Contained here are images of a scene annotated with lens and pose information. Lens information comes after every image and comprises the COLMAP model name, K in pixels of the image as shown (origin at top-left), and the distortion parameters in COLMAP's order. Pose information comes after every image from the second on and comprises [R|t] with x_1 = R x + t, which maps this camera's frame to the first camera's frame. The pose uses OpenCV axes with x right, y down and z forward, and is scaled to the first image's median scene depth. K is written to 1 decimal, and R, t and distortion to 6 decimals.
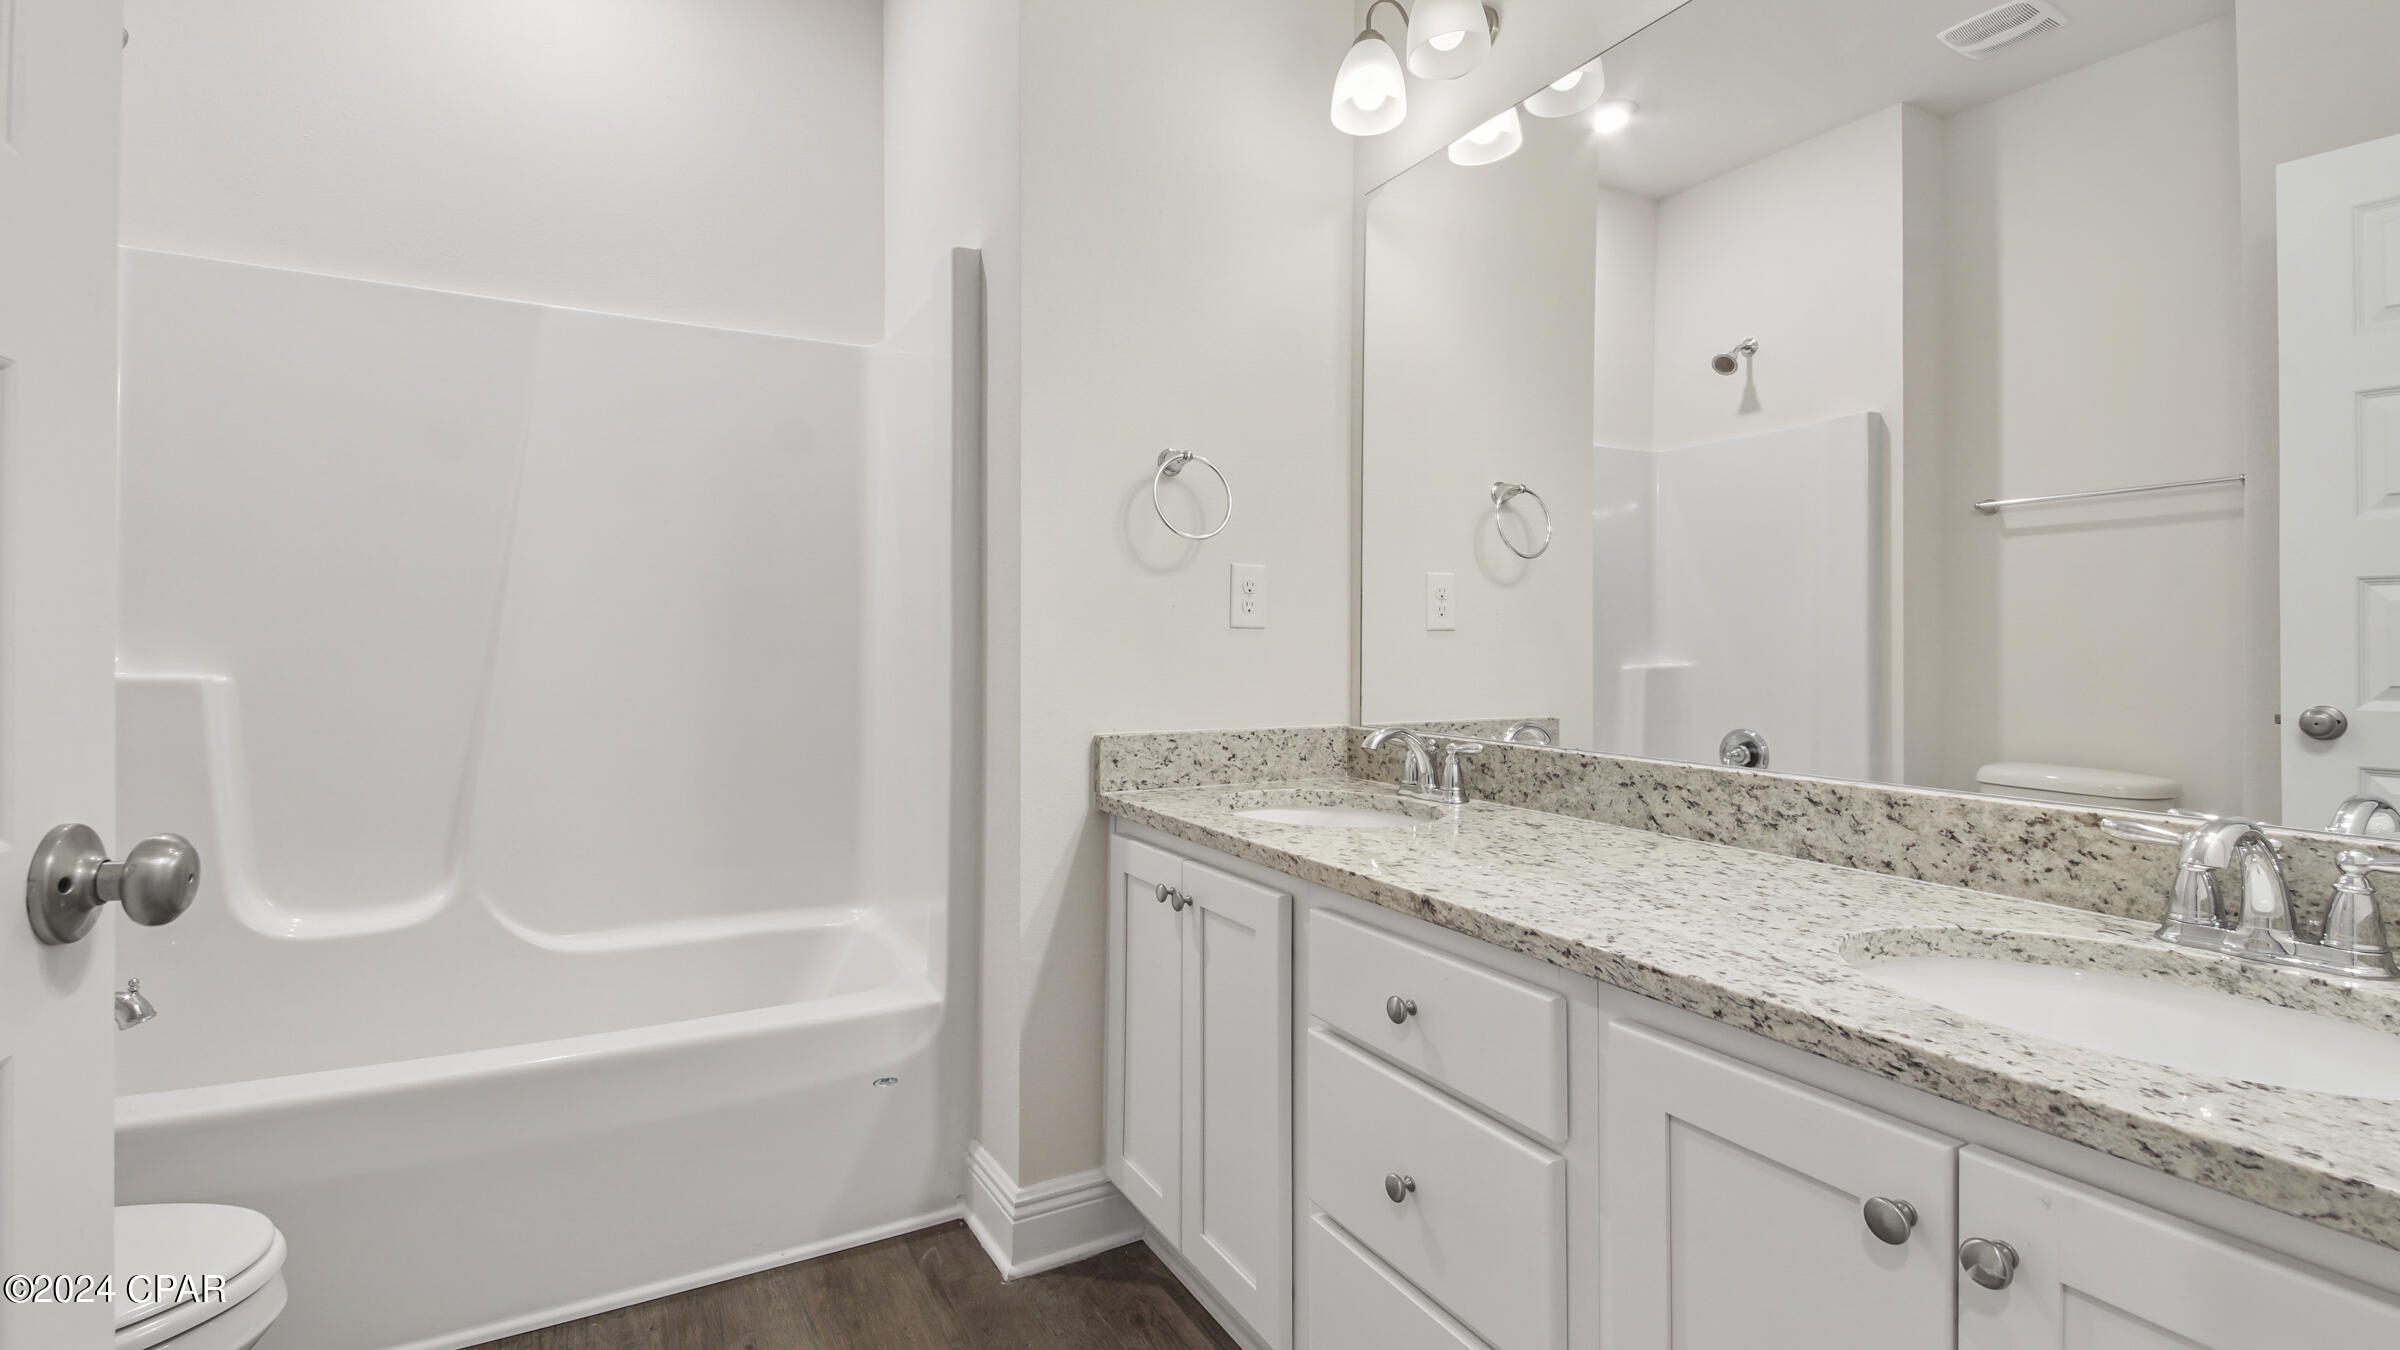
lens RADIAL K [[1113.3, 0, 1199.3], [0, 1113.3, 645.3], [0, 0, 1]] dist [0.044408, -0.028288]
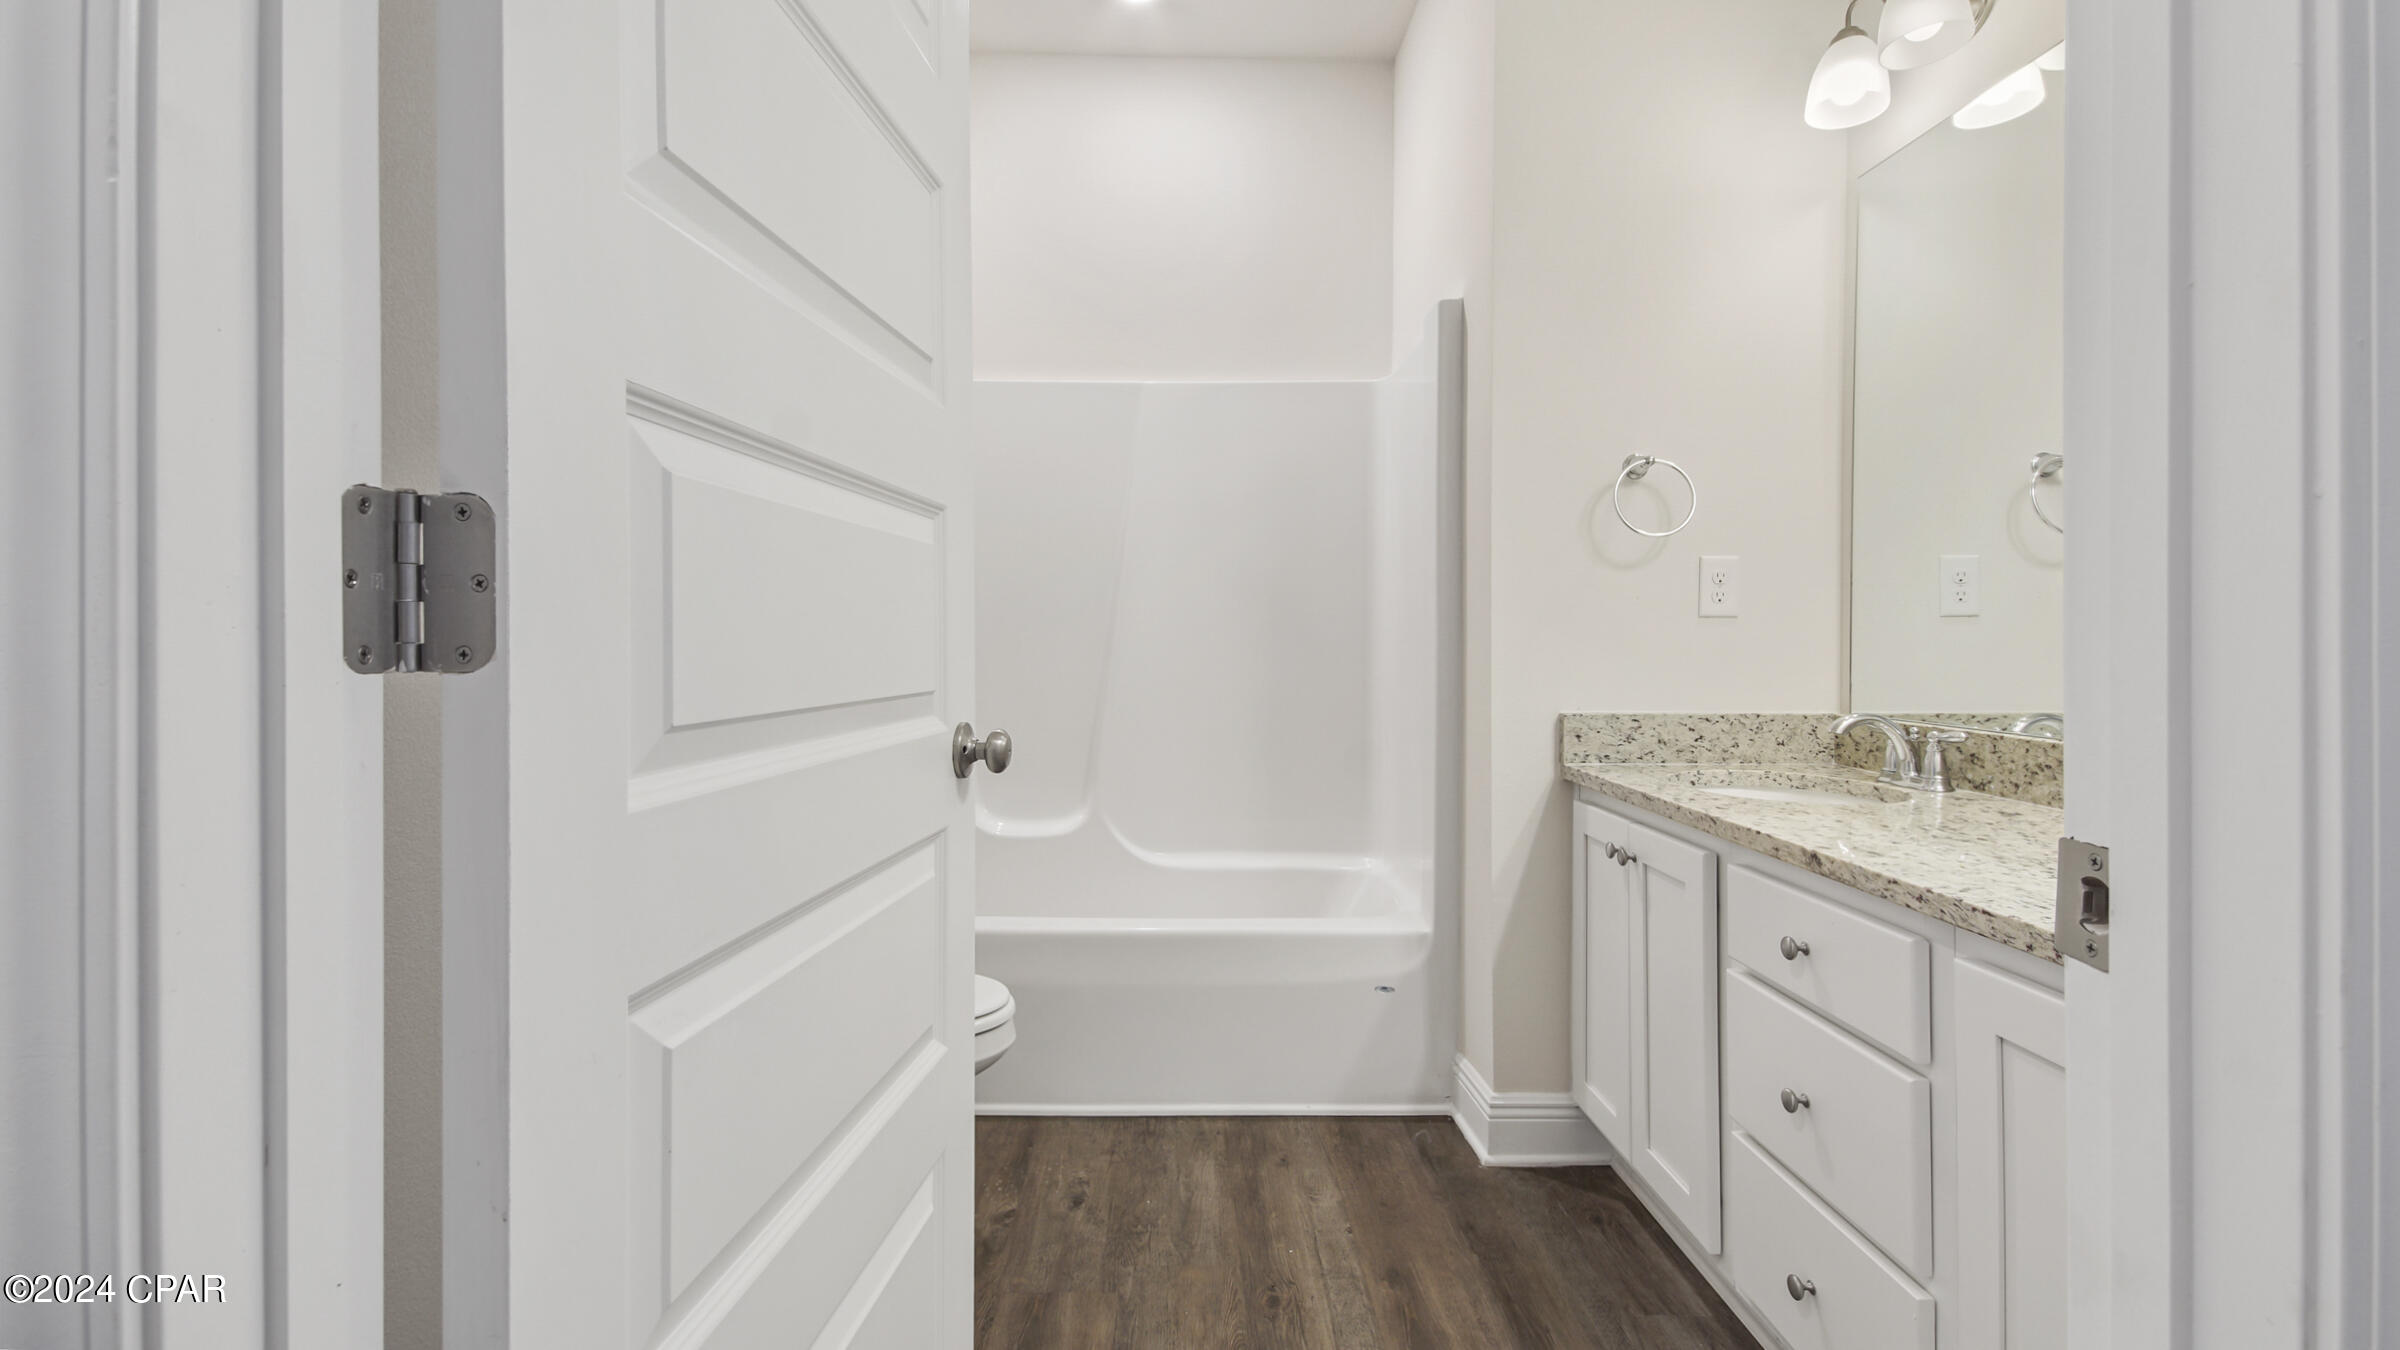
lens RADIAL K [[1113.3, 0, 1199.3], [0, 1113.3, 645.3], [0, 0, 1]] dist [0.044408, -0.028288]
pose [[0.892811, 0.001313, -0.450429, 0.094184], [0.003569, 0.999944, 0.009990, -0.001285], [0.450417, -0.010526, 0.892756, -0.190357]]
